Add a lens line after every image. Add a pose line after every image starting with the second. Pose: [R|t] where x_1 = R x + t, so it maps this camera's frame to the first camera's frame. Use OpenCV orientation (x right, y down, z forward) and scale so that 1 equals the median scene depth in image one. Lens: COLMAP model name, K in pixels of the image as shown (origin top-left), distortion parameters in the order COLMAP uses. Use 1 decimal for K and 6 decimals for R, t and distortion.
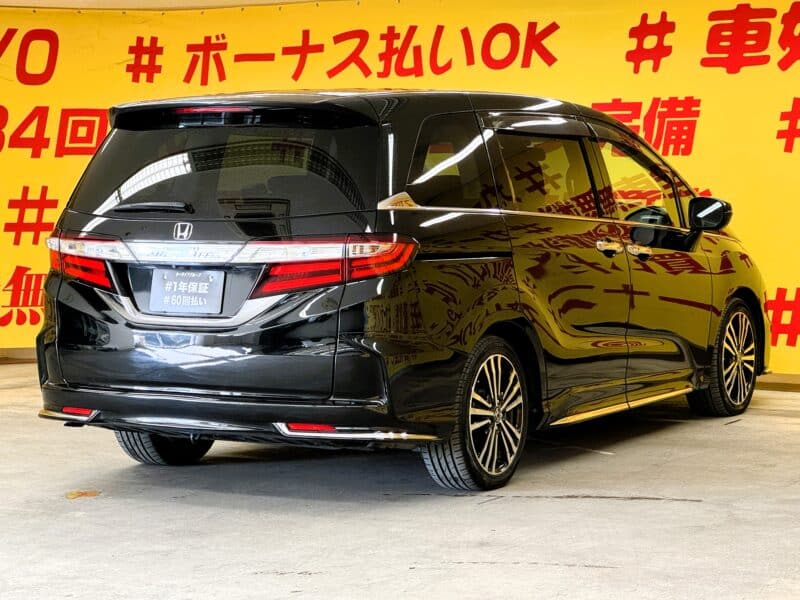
lens RADIAL K [[2042.7, 0, 400.0], [0, 2042.7, 300.0], [0, 0, 1]] dist [-0.016878, 0.547160]
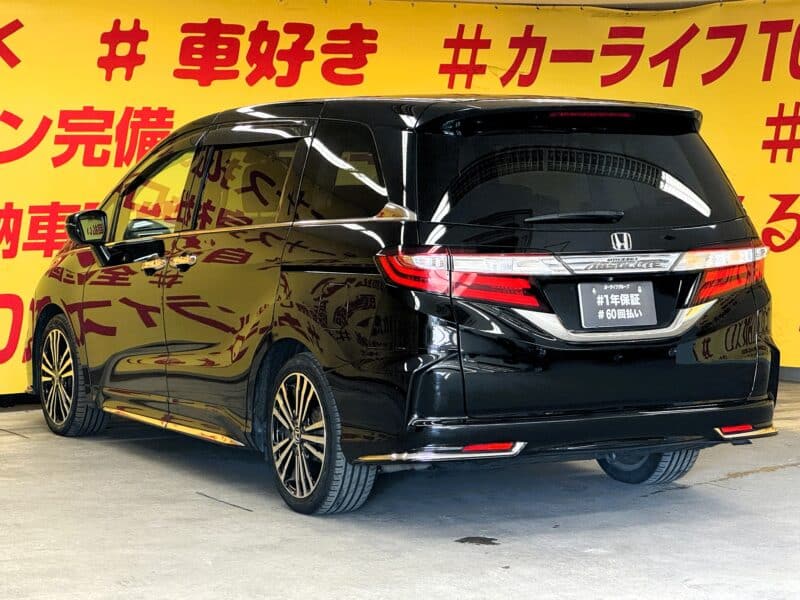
lens RADIAL K [[2042.7, 0, 400.0], [0, 2042.7, 300.0], [0, 0, 1]] dist [-0.016878, 0.547160]
pose [[0.502669, -0.046363, 0.863235, -0.668898], [0.054488, 0.998275, 0.021886, -0.022307], [-0.862760, 0.036035, 0.504328, 0.413484]]
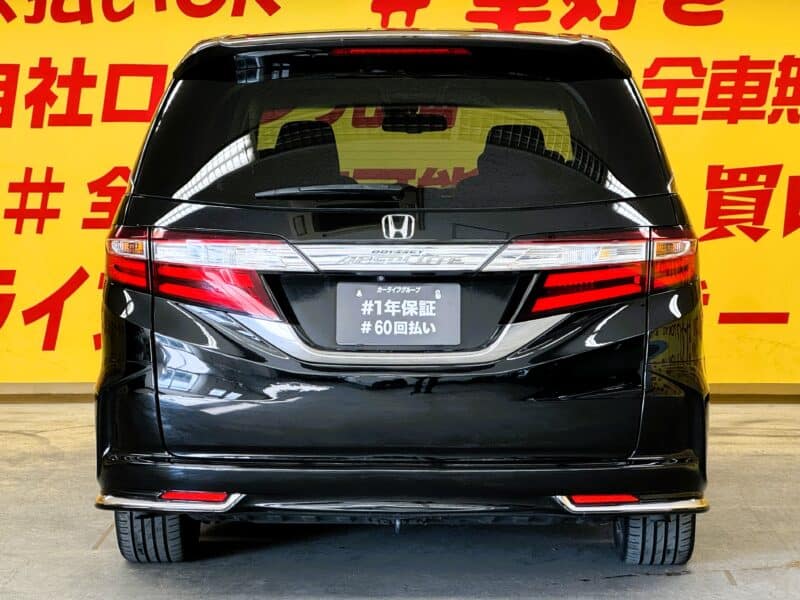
lens RADIAL K [[2042.7, 0, 400.0], [0, 2042.7, 300.0], [0, 0, 1]] dist [-0.016878, 0.547160]
pose [[0.873409, -0.032269, 0.485917, -0.298742], [0.026691, 0.999474, 0.018398, -0.014734], [-0.486256, -0.003099, 0.873811, 0.272213]]
